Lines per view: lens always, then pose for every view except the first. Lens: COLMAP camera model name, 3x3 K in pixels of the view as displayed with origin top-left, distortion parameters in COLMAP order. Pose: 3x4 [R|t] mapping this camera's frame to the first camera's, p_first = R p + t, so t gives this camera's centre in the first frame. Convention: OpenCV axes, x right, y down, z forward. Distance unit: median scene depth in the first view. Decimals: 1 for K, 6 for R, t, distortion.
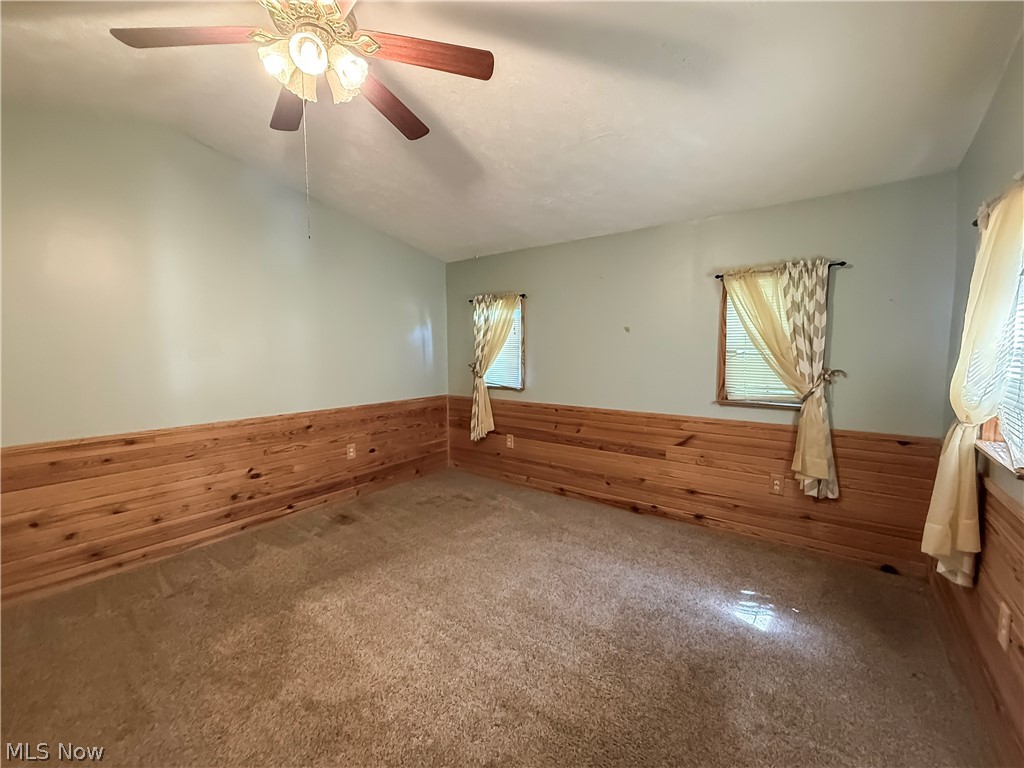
lens RADIAL K [[417.8, 0, 519.4], [0, 417.8, 381.6], [0, 0, 1]] dist [-0.000652, 0.001129]
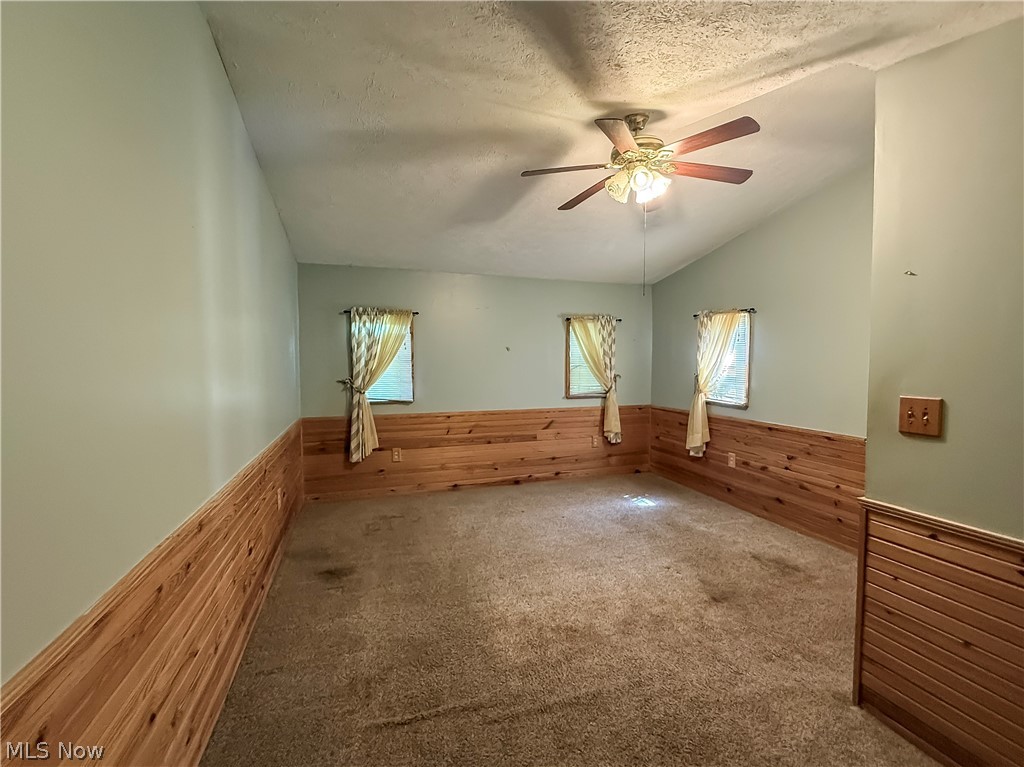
lens RADIAL K [[417.8, 0, 518.7], [0, 417.8, 384.9], [0, 0, 1]] dist [-0.000652, 0.001129]
pose [[0.573865, -0.044695, 0.817730, -0.875552], [0.060903, 0.998074, 0.011812, -0.025563], [-0.816682, 0.043024, 0.575481, 0.222921]]
